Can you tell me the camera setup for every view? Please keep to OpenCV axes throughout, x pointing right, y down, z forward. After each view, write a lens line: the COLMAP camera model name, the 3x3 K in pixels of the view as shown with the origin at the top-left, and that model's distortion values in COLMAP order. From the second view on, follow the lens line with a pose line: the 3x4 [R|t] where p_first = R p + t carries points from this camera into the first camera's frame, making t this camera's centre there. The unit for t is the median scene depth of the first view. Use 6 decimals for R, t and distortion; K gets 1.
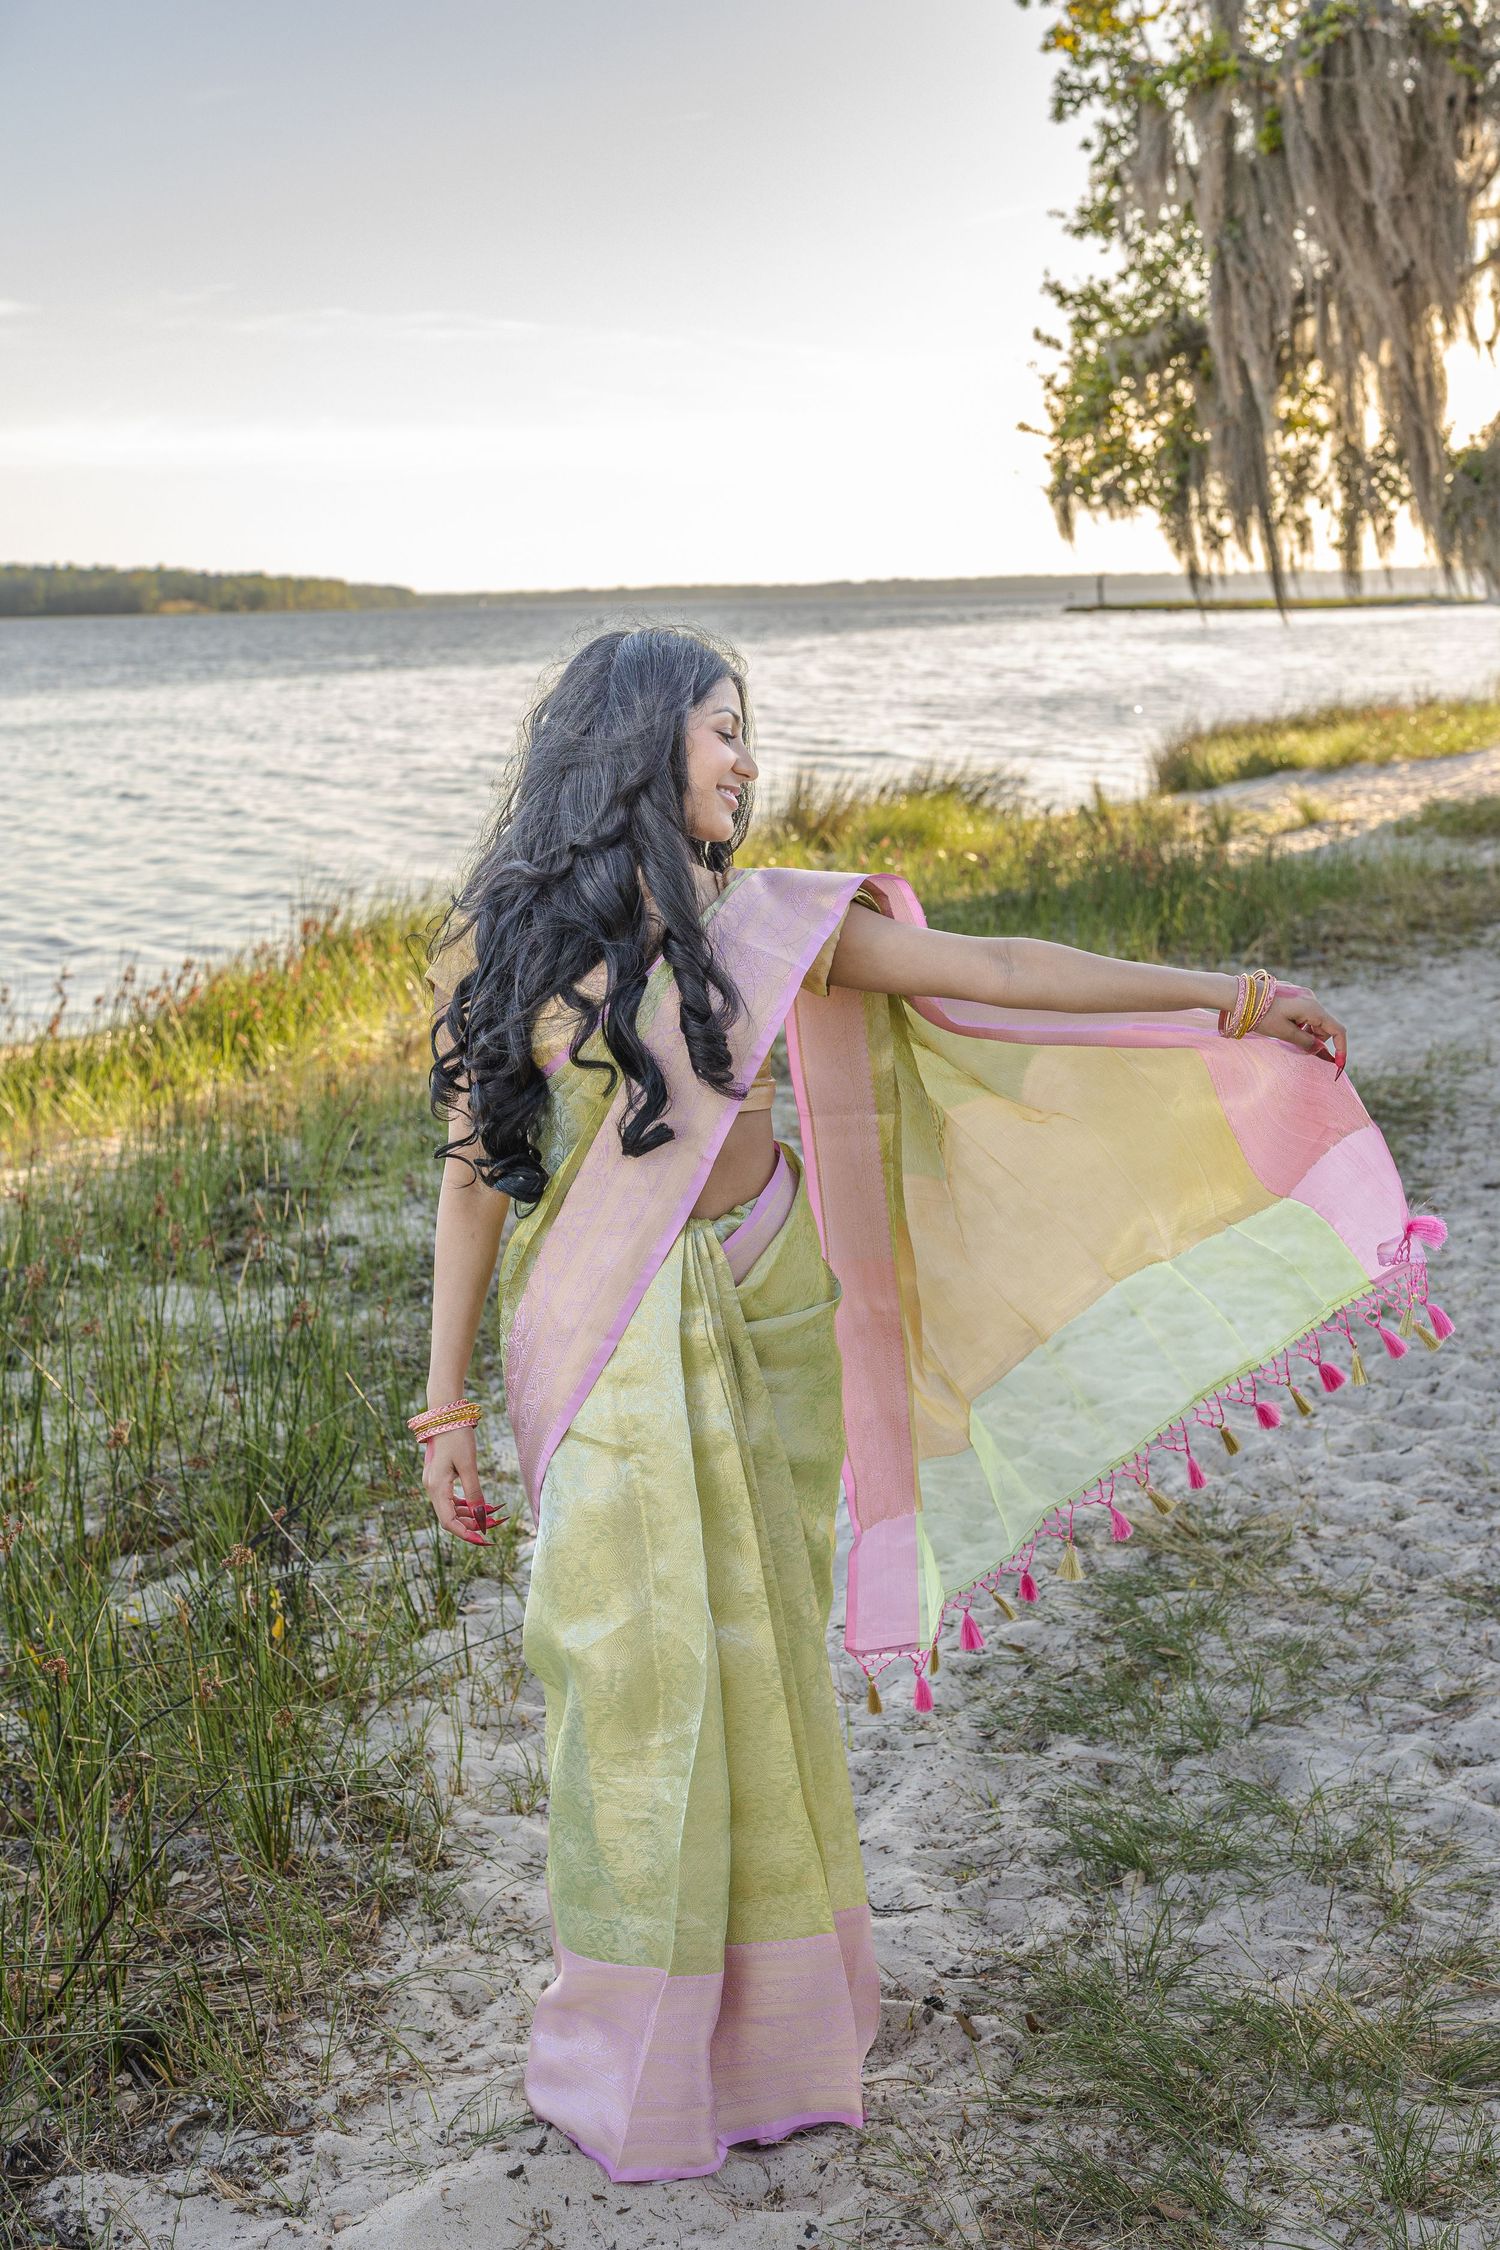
lens RADIAL K [[3984.4, 0, 750.7], [0, 3984.4, 1129.6], [0, 0, 1]] dist [0.013934, -0.115335]
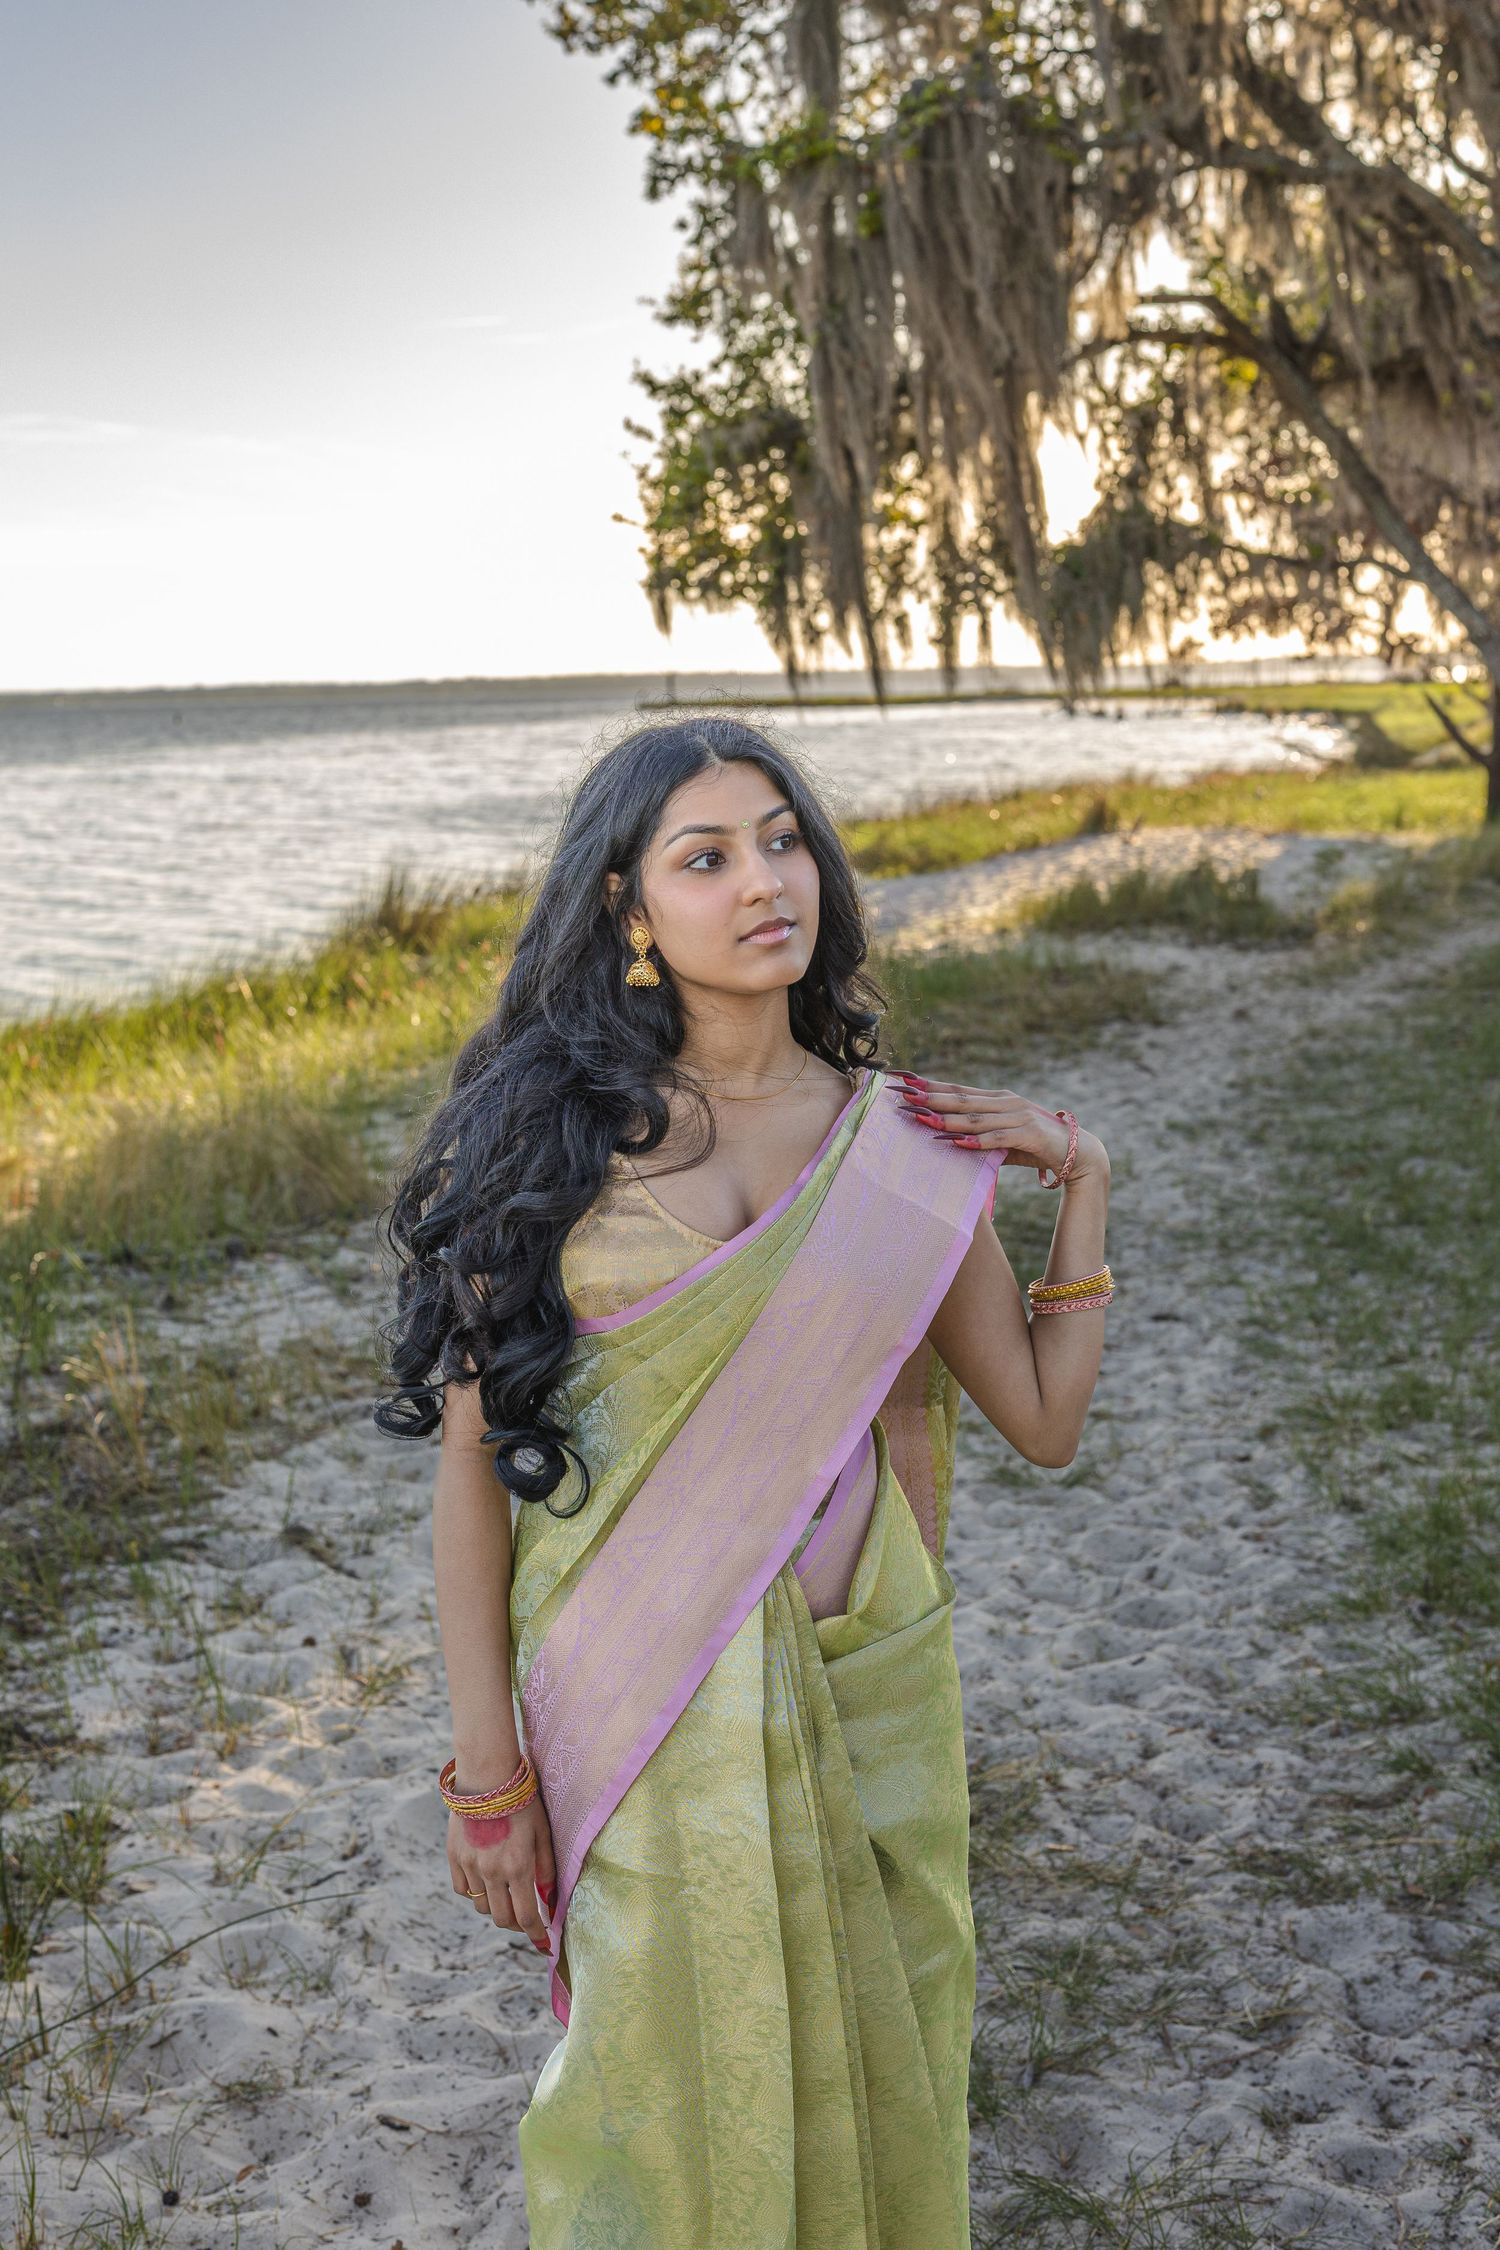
lens RADIAL K [[3030.8, 0, 789.7], [0, 3030.8, 1124.8], [0, 0, 1]] dist [-0.017356, -0.043713]
pose [[0.987142, -0.022698, 0.158228, -0.010703], [0.021817, 0.999735, 0.007302, -0.032675], [-0.158352, -0.003756, 0.987376, 0.262999]]
